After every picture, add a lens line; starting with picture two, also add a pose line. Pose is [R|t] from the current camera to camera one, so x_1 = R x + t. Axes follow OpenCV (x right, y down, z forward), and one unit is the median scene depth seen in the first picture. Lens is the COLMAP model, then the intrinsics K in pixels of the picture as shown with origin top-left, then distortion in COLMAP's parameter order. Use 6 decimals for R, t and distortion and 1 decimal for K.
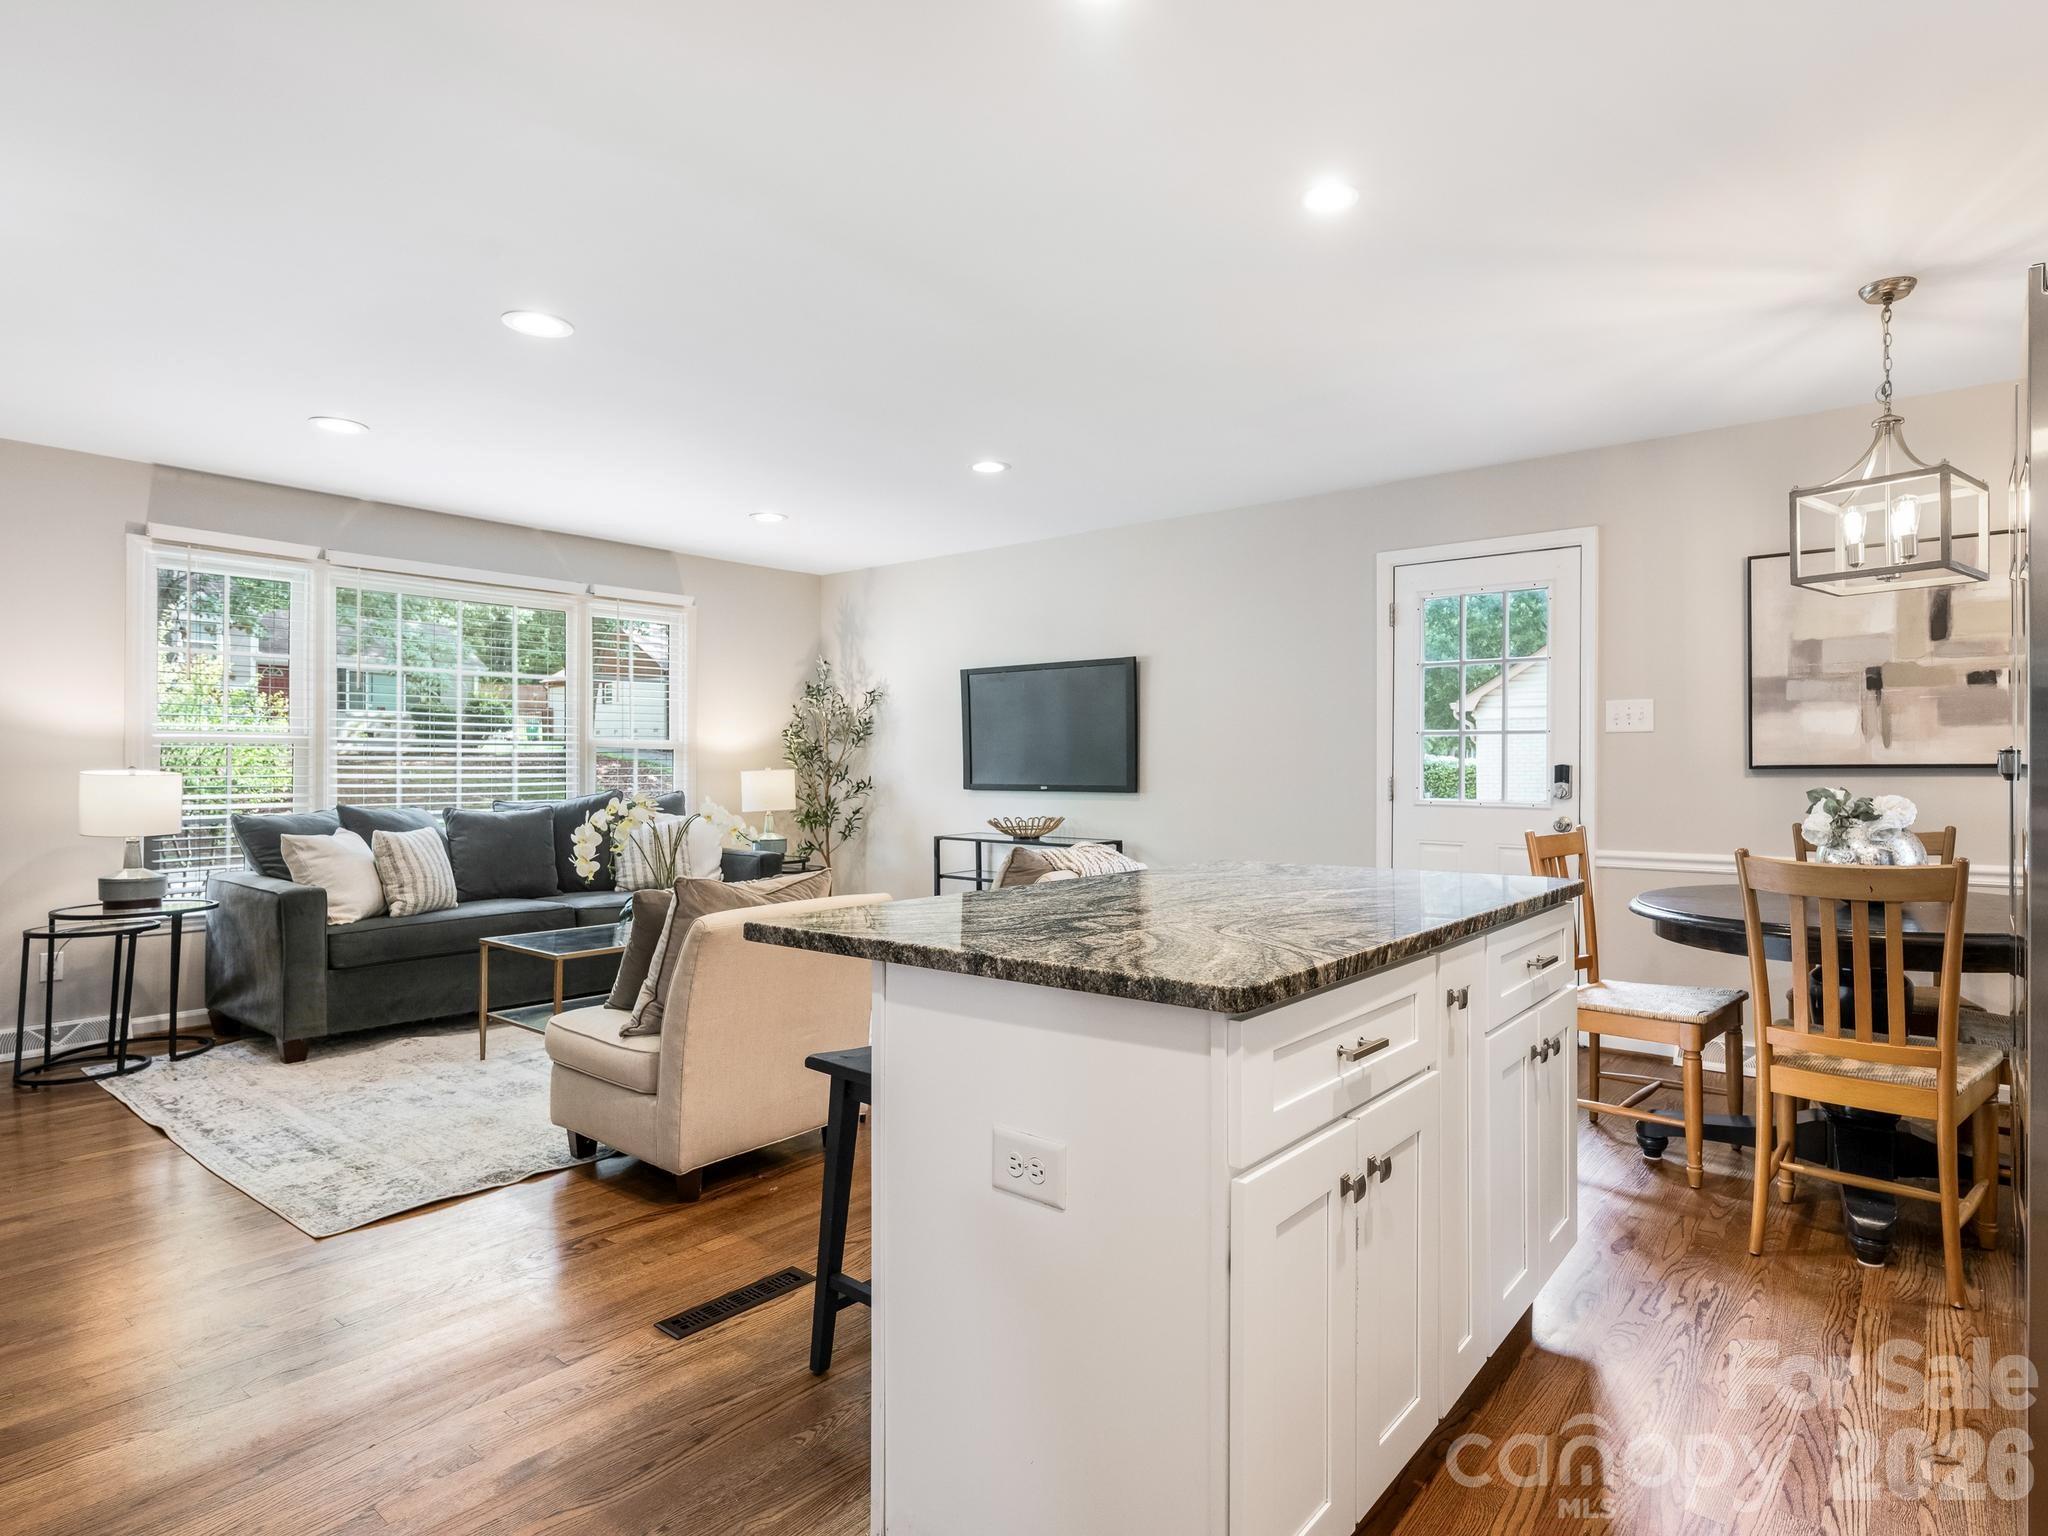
lens RADIAL K [[1113.3, 0, 1127.7], [0, 1113.3, 757.0], [0, 0, 1]] dist [-0.004834, 0.000118]
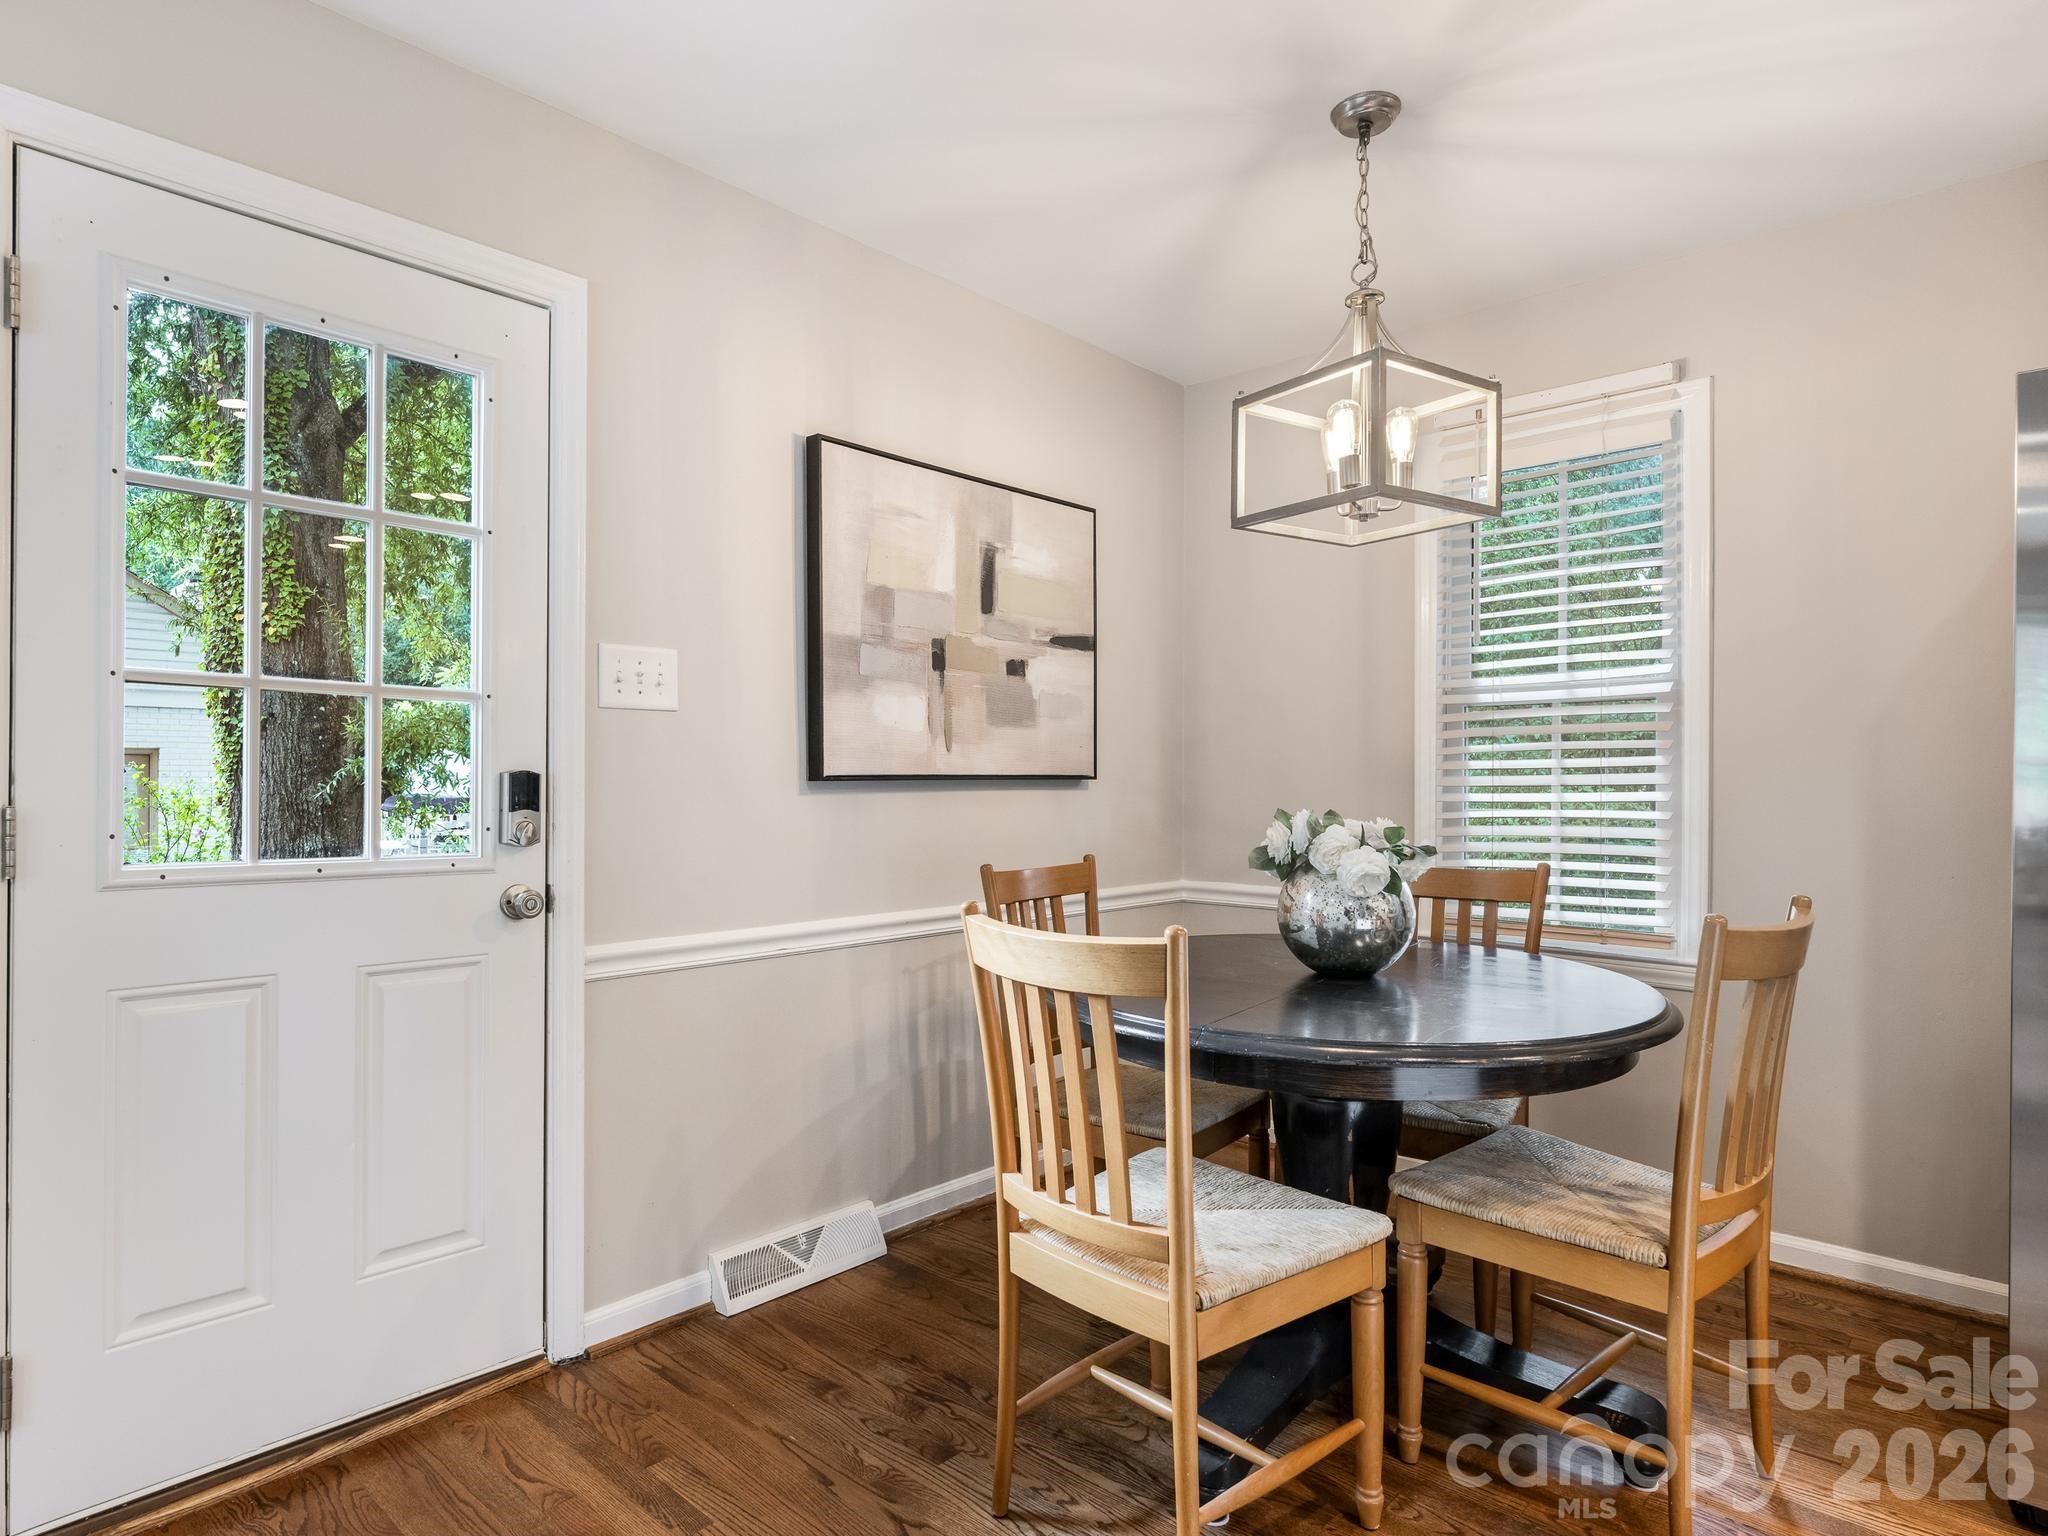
lens RADIAL K [[1171.1, 0, 984.6], [0, 1171.1, 790.2], [0, 0, 1]] dist [-0.002234, 0.001027]
pose [[0.119593, -0.011871, 0.992752, -0.066857], [-0.015931, 0.999777, 0.013874, 0.005034], [-0.992695, -0.017474, 0.119377, 0.755314]]
